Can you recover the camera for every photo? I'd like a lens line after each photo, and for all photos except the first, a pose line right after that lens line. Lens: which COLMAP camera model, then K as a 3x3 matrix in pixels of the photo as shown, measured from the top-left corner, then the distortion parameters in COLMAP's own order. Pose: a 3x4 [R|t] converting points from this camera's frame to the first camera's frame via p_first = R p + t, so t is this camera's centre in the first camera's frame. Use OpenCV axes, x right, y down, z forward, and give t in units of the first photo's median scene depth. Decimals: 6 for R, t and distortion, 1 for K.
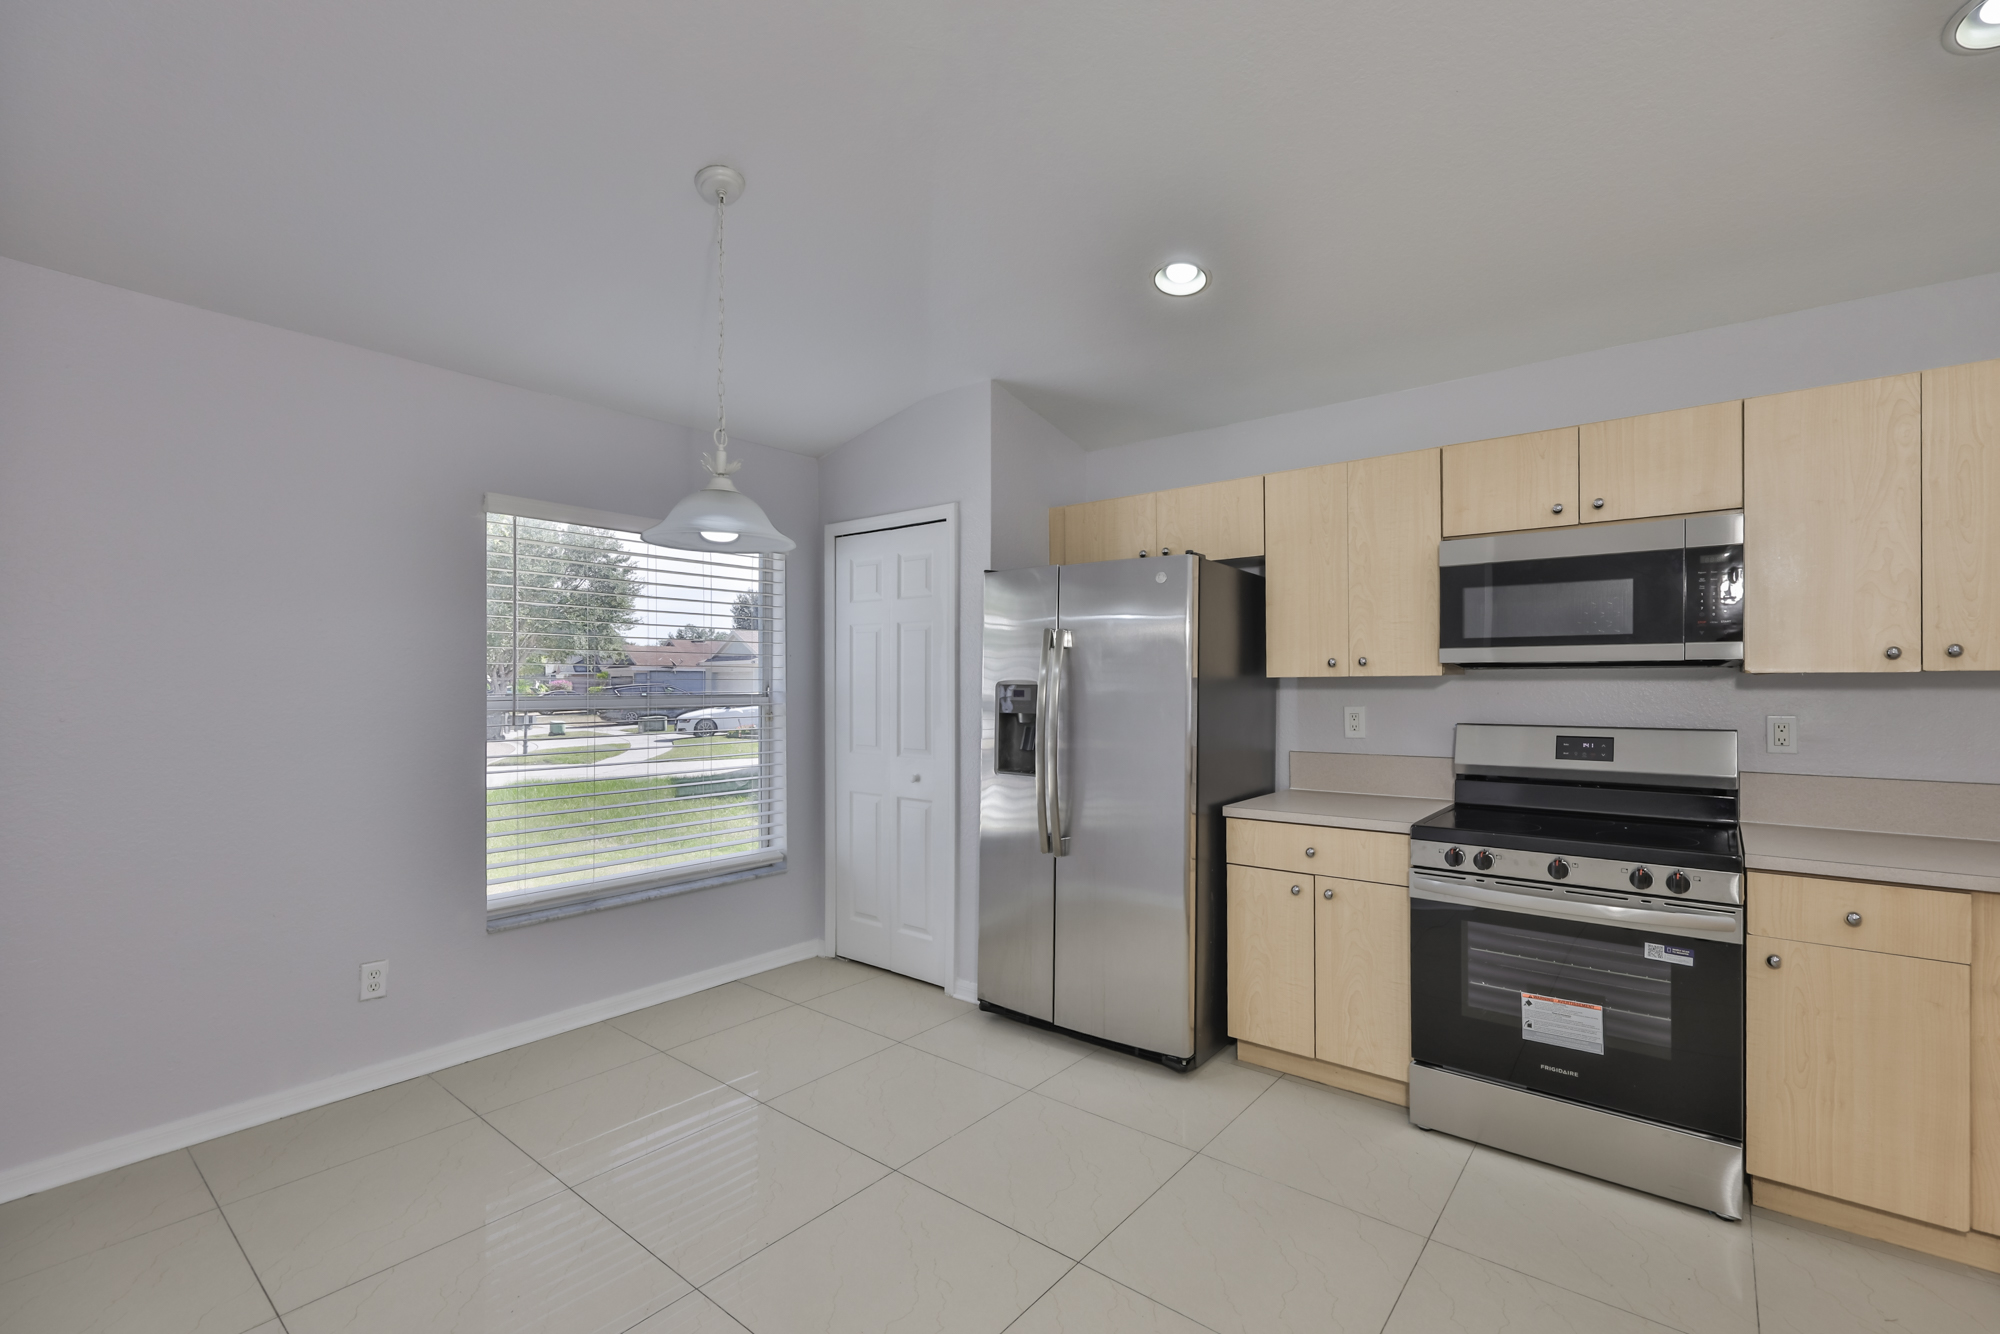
lens RADIAL K [[870.6, 0, 1006.6], [0, 870.6, 681.5], [0, 0, 1]] dist [-0.000986, 0.000118]
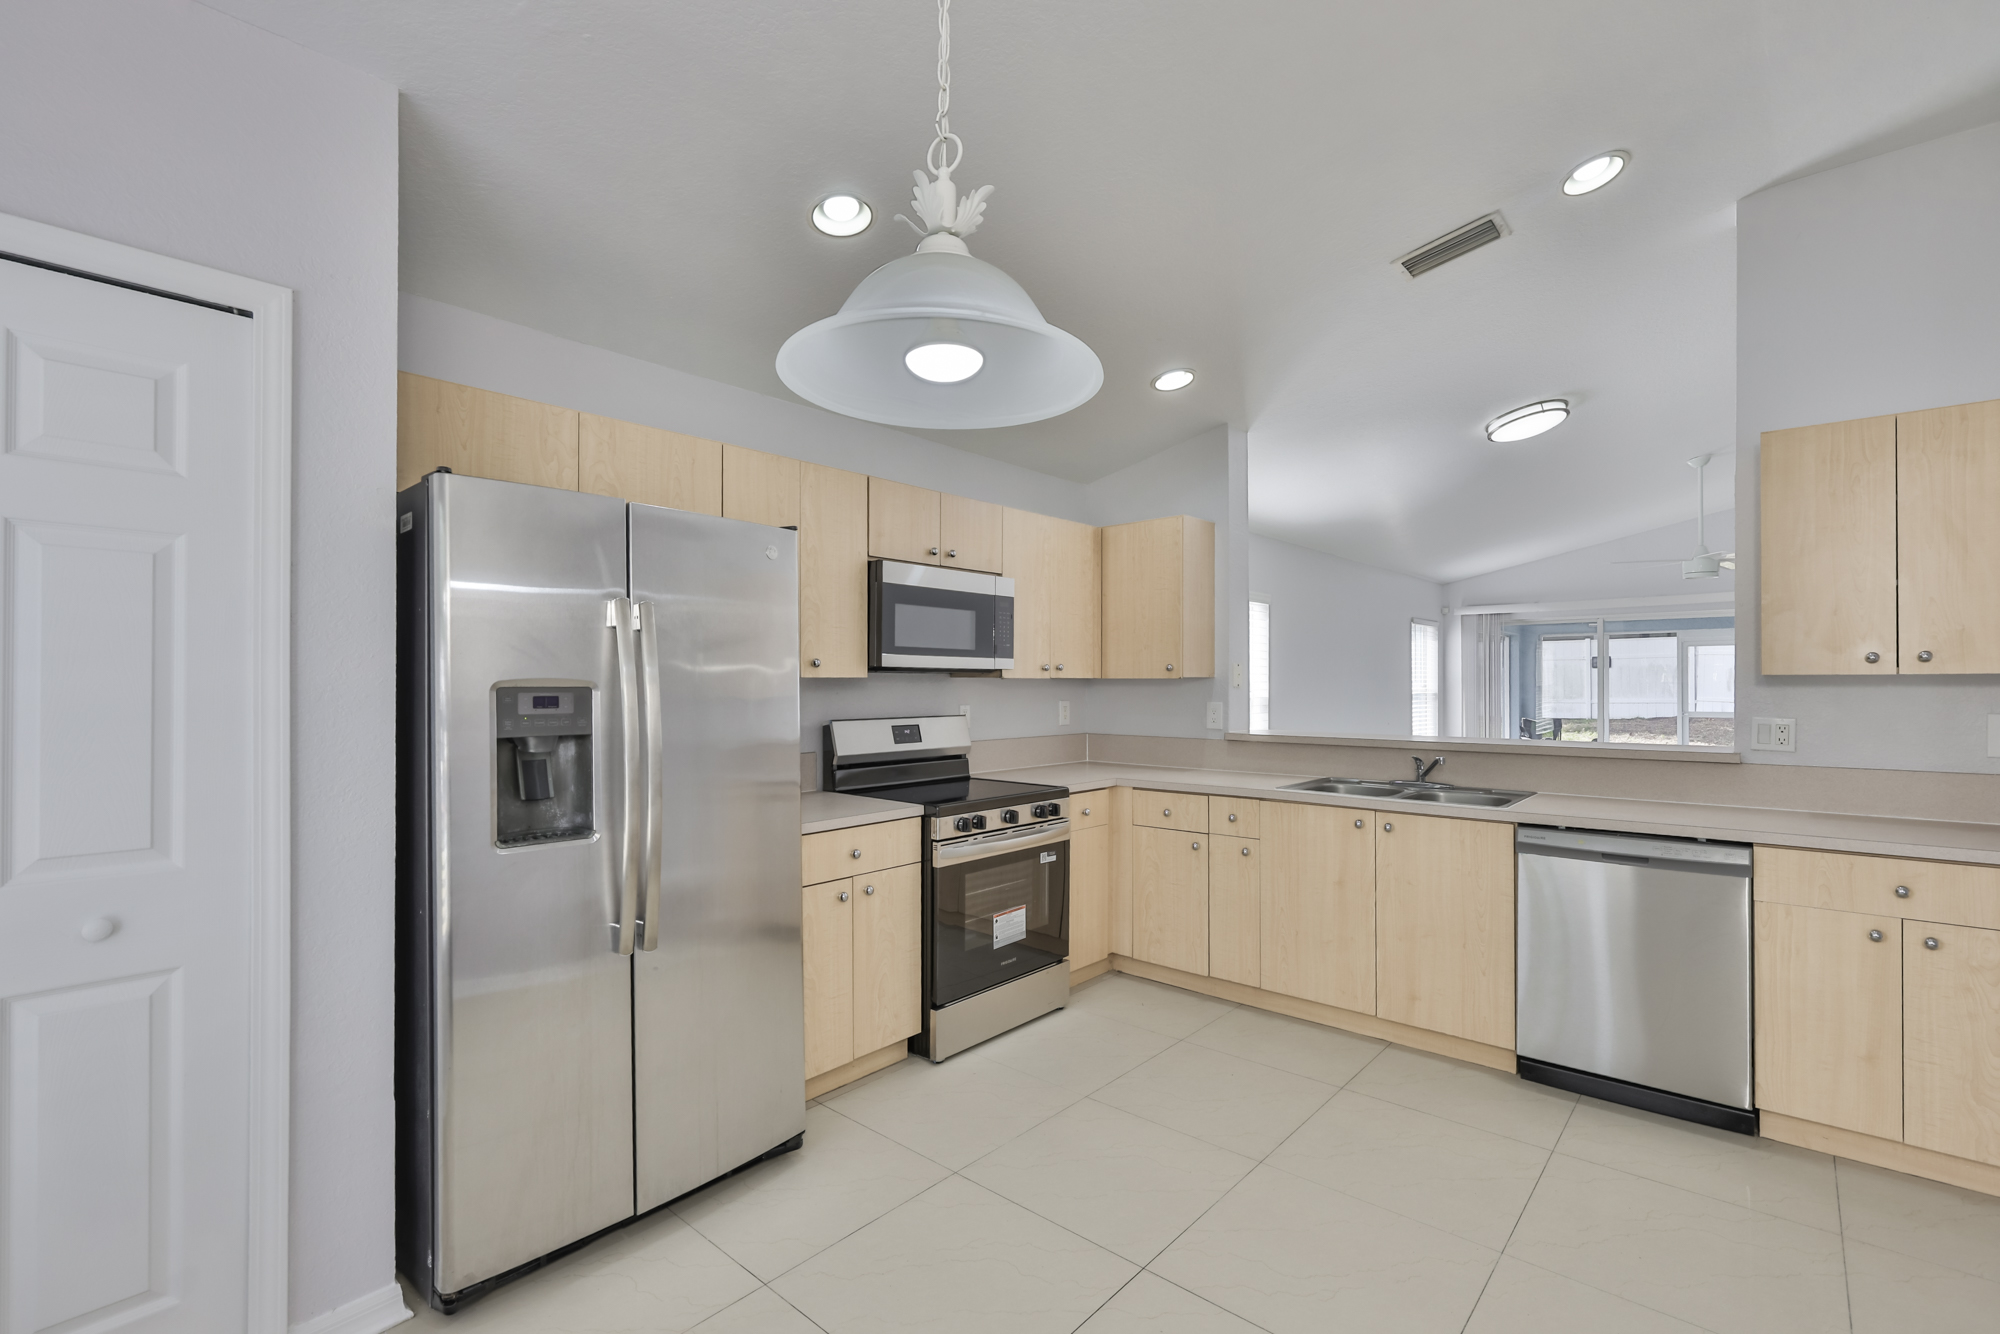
lens RADIAL K [[894.9, 0, 1000.7], [0, 894.9, 682.5], [0, 0, 1]] dist [-0.001646, -0.000213]
pose [[0.040523, 0.002256, 0.999176, -0.671455], [-0.001010, 0.999997, -0.002217, 0.001866], [-0.999178, -0.000920, 0.040525, 0.797850]]
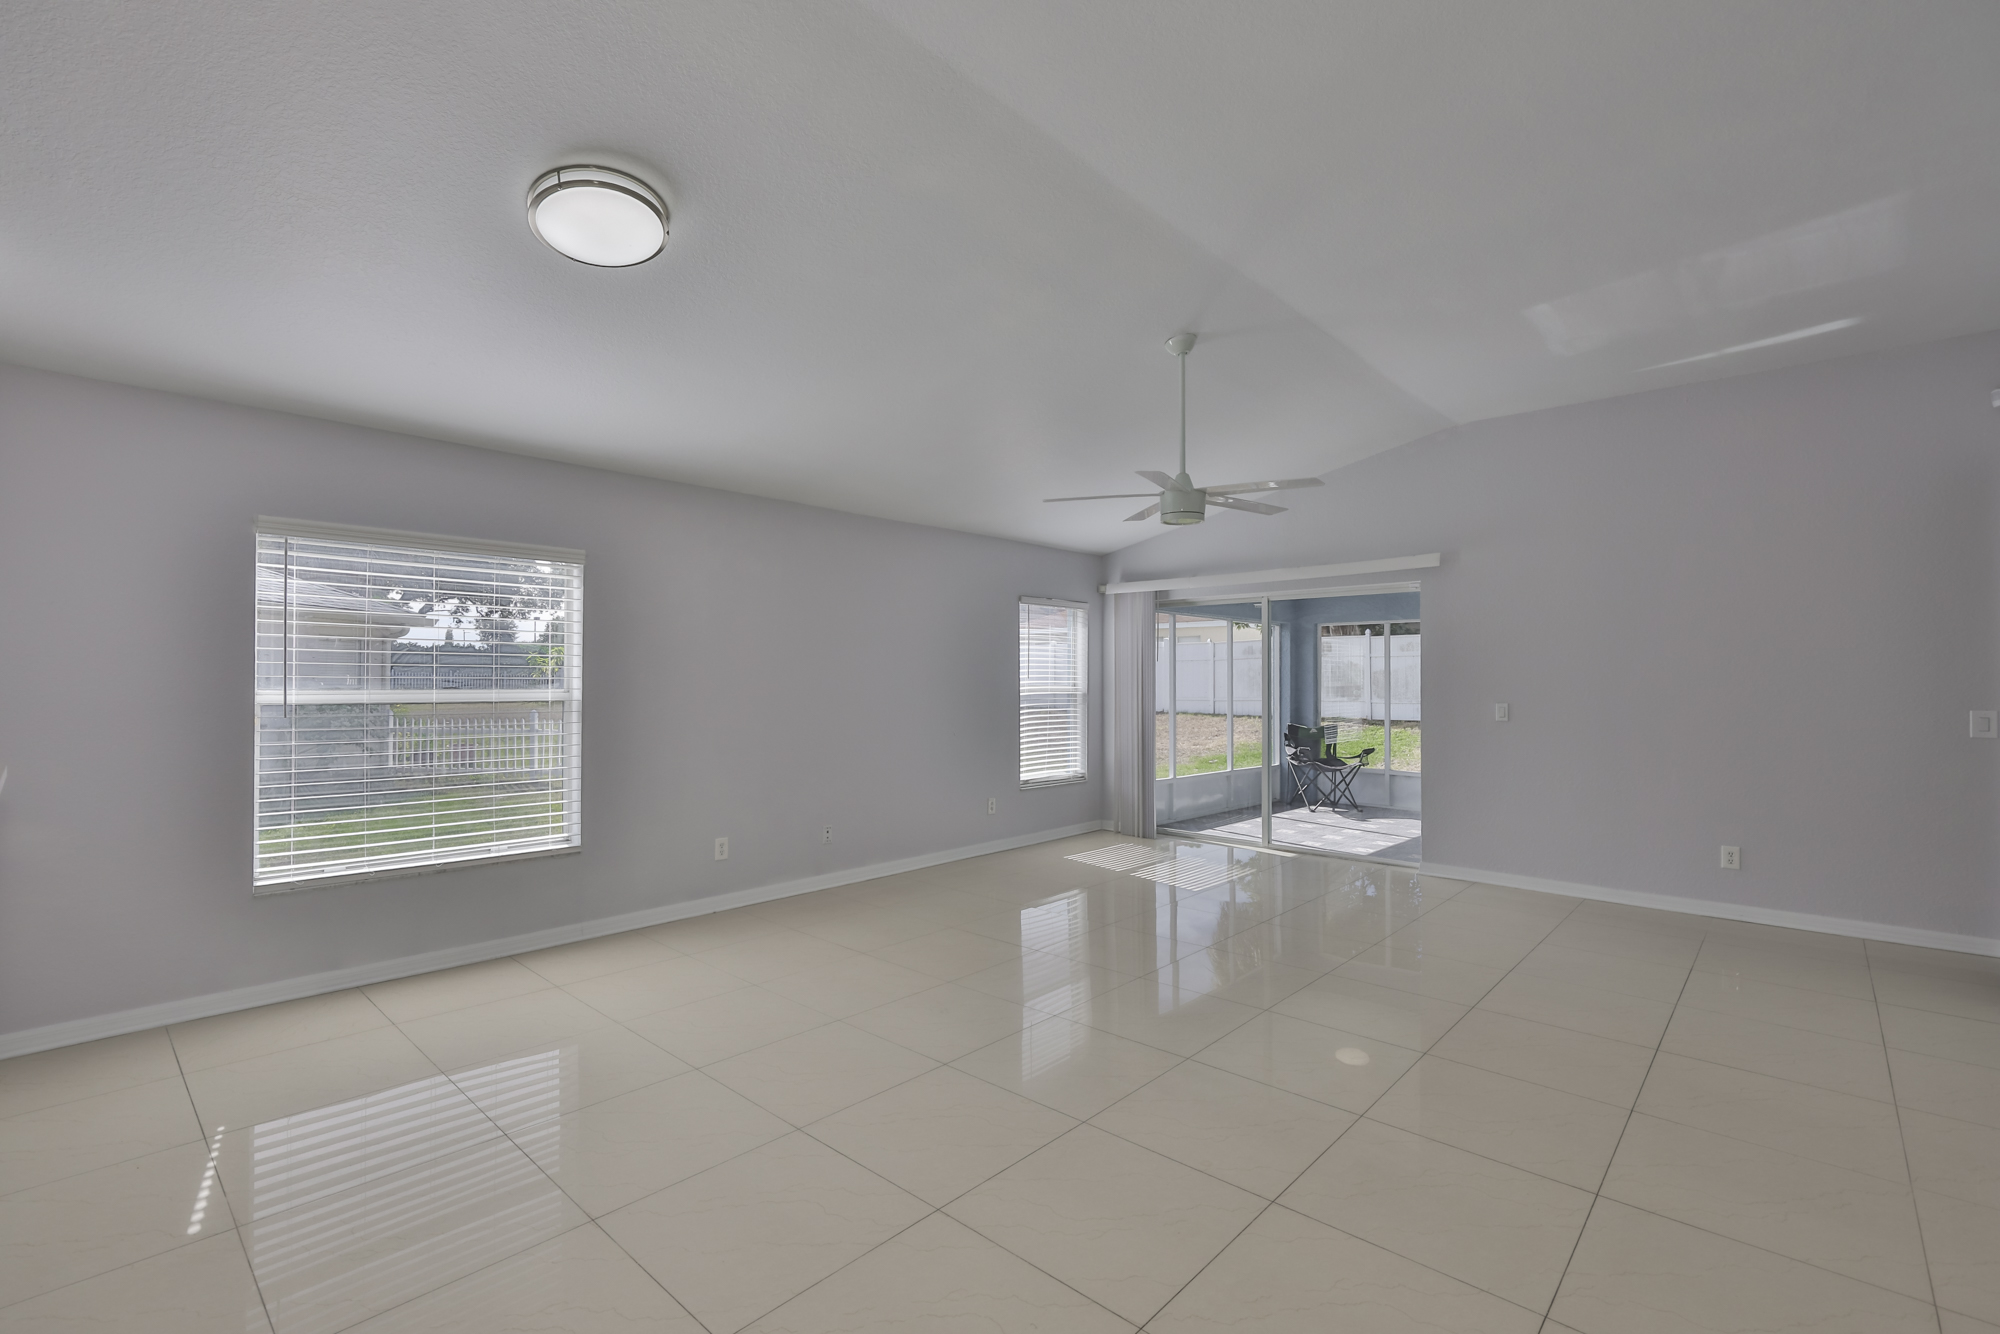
lens RADIAL K [[875.9, 0, 1000.0], [0, 875.9, 667.0], [0, 0, 1]] dist [-0.001736, -0.000290]
pose [[0.061488, 0.014391, 0.998004, 0.185239], [-0.005197, 0.999887, -0.014098, -0.007026], [-0.998094, -0.004319, 0.061556, -0.656597]]
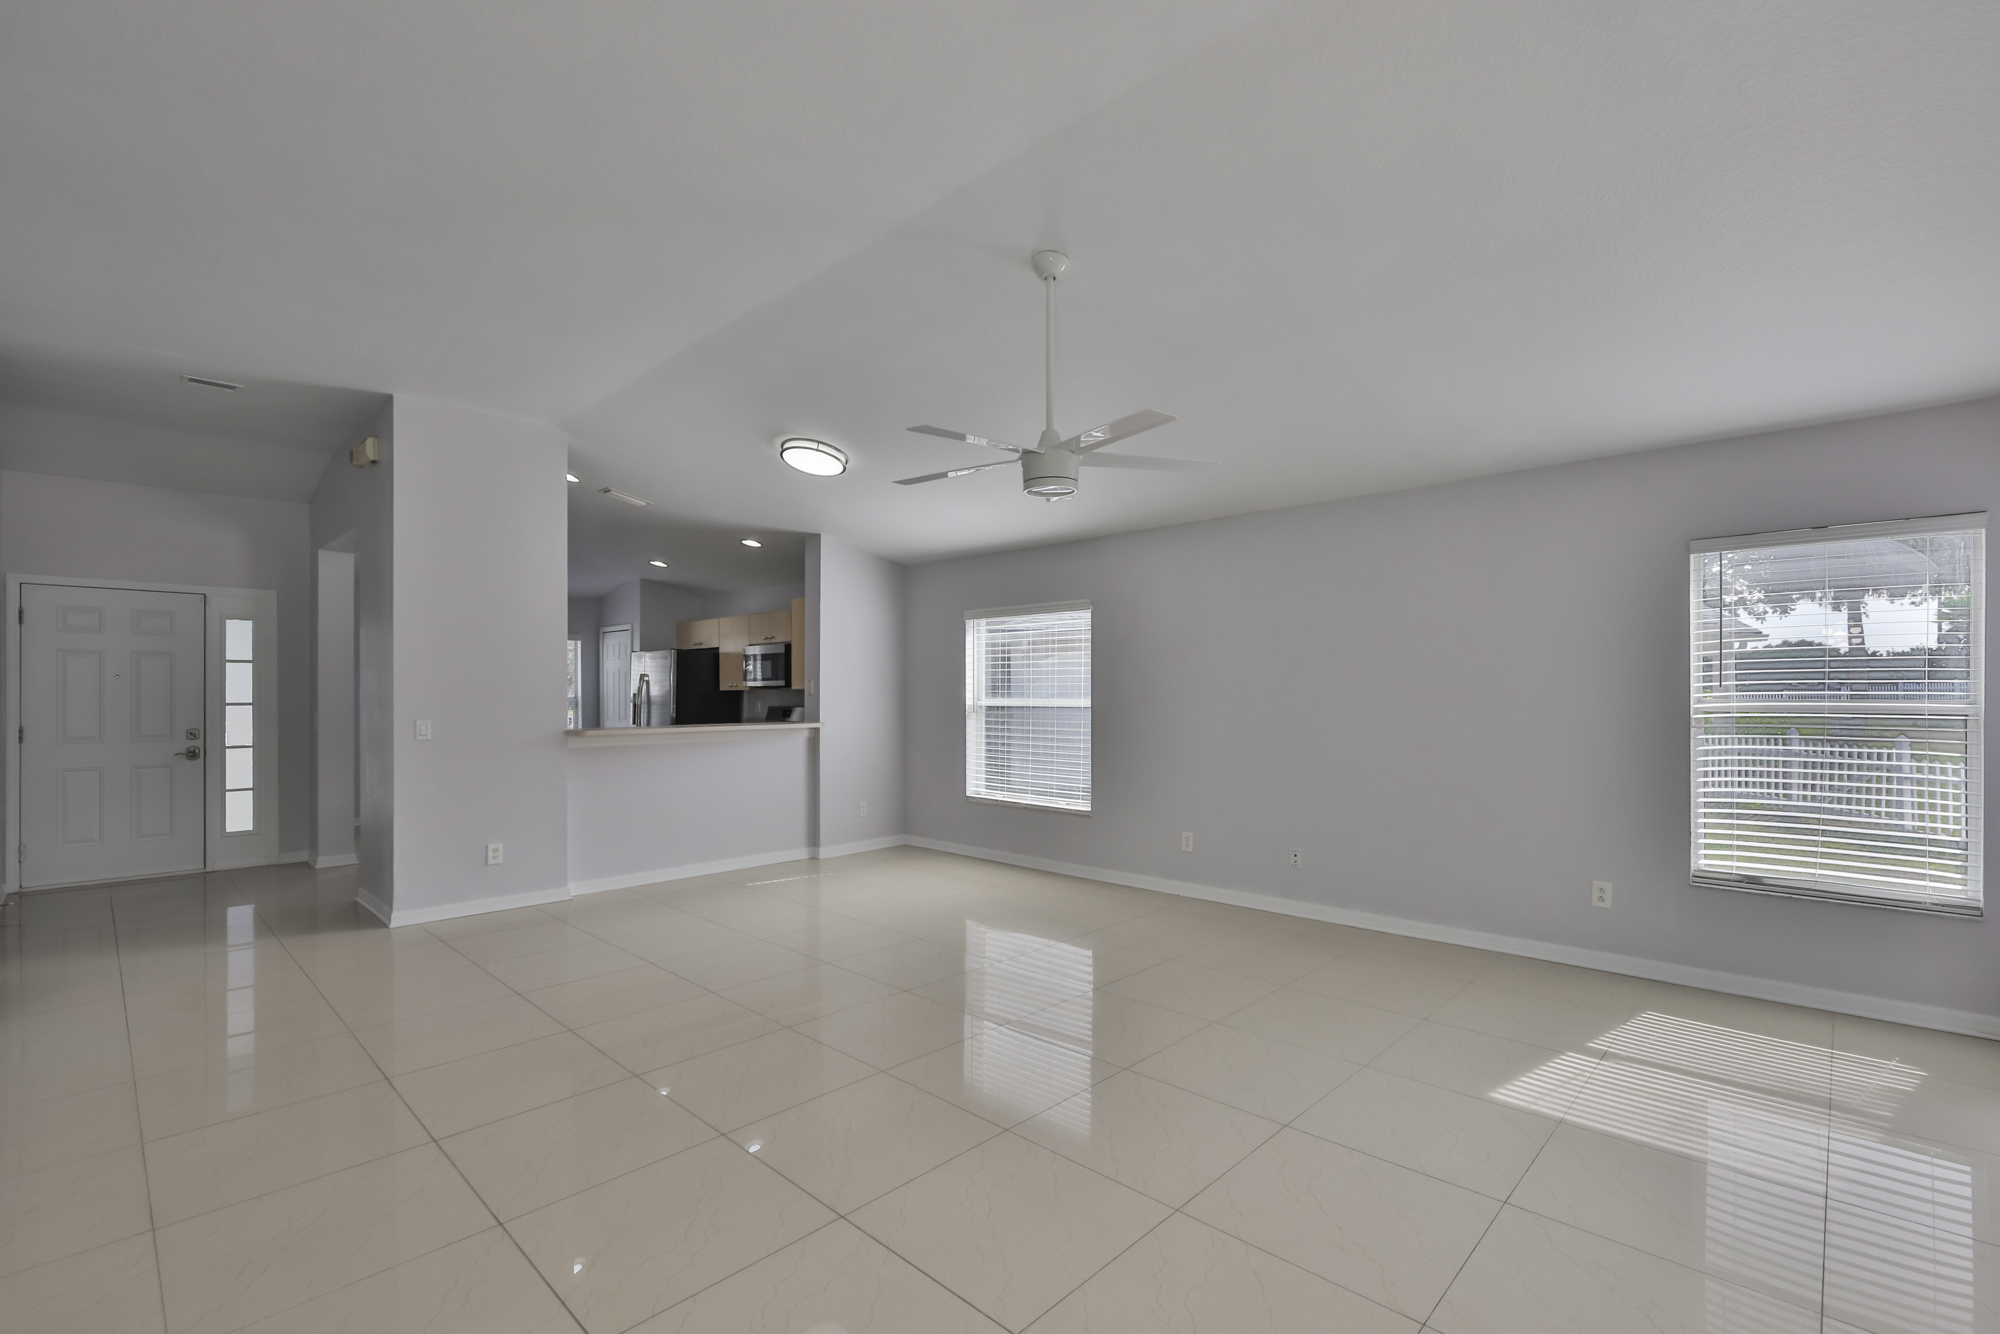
lens RADIAL K [[870.6, 0, 1006.6], [0, 870.6, 681.5], [0, 0, 1]] dist [-0.000986, 0.000118]
pose [[0.996469, -0.009144, -0.083465, 1.681337], [0.008294, 0.999910, -0.010529, -0.008146], [0.083554, 0.009799, 0.996455, -1.992391]]
